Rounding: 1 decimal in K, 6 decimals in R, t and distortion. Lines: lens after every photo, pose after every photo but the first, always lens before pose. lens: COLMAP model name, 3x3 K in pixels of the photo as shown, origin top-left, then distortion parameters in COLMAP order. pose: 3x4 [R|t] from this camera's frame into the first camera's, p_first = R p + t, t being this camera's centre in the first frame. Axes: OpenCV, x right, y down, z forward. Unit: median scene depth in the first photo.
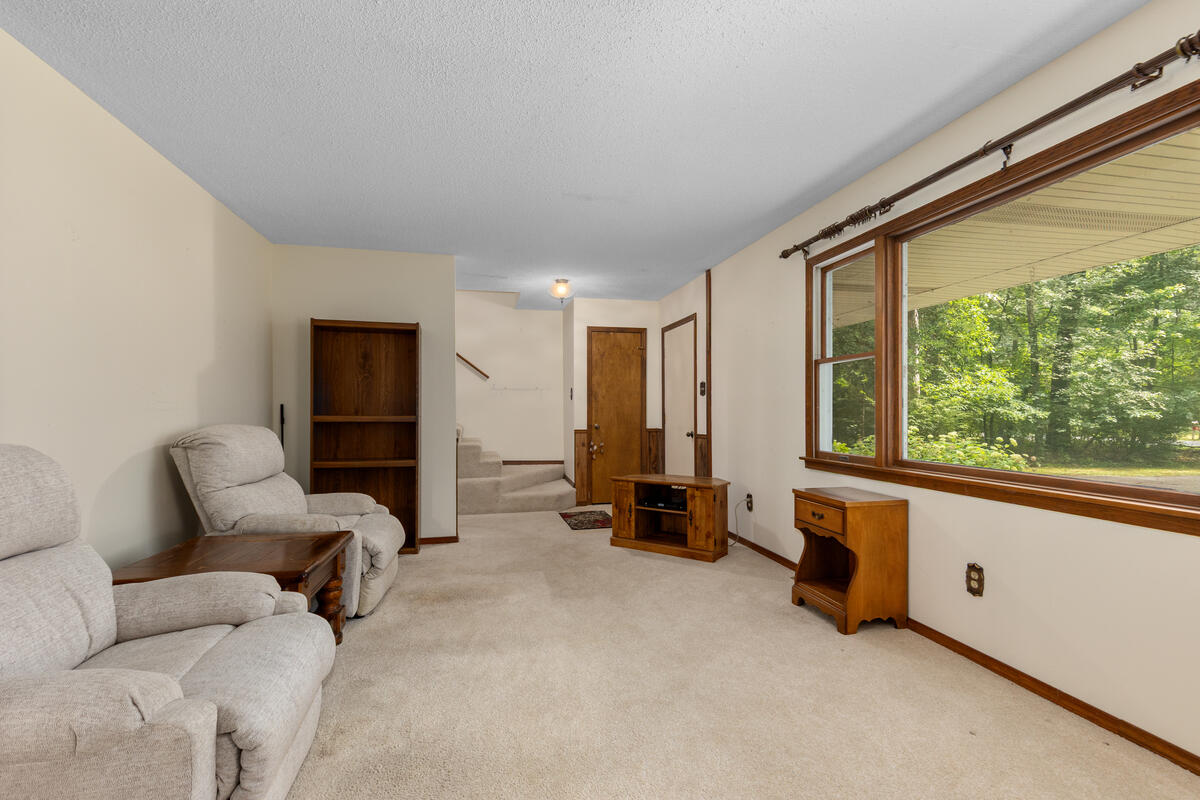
lens RADIAL K [[541.2, 0, 605.2], [0, 541.2, 408.8], [0, 0, 1]] dist [0.004033, -0.000428]
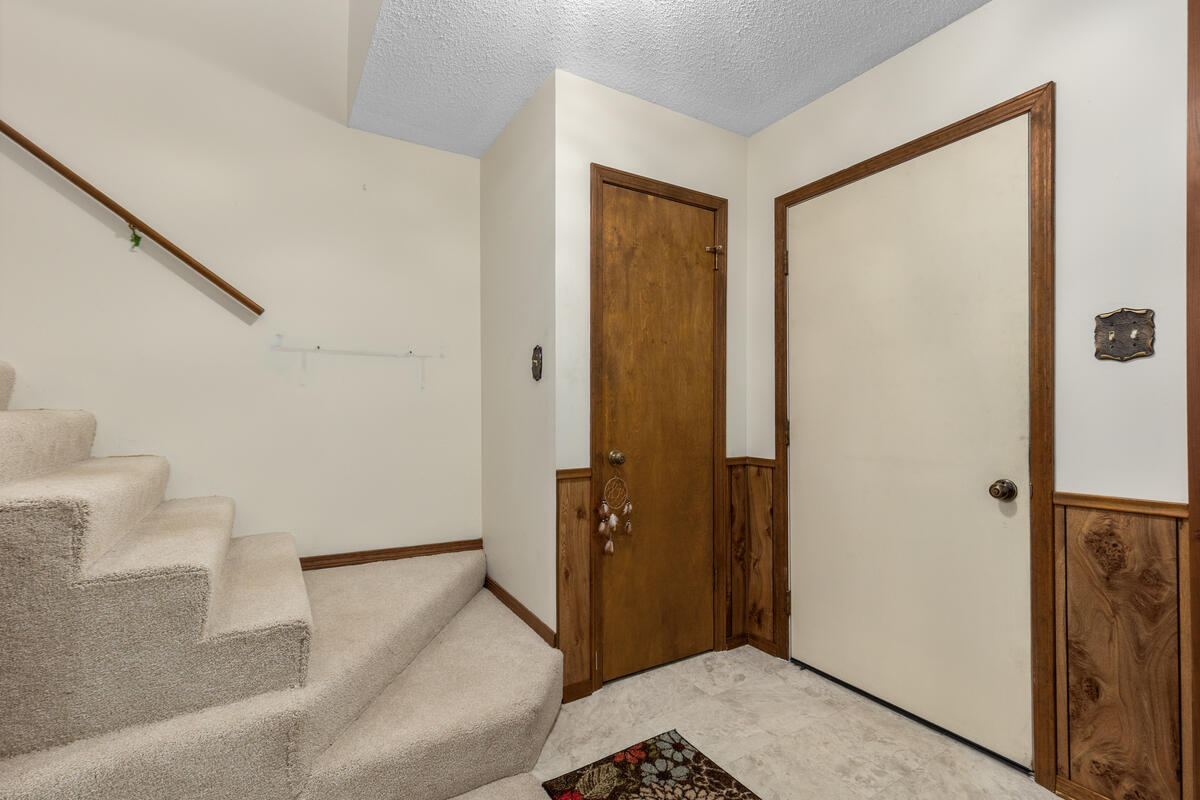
lens RADIAL K [[541.2, 0, 605.2], [0, 541.2, 408.8], [0, 0, 1]] dist [0.004033, -0.000428]
pose [[0.947469, 0.002604, 0.319836, -0.132614], [-0.002502, 0.999997, -0.000730, 0.001392], [-0.319836, -0.000108, 0.947473, 0.672450]]
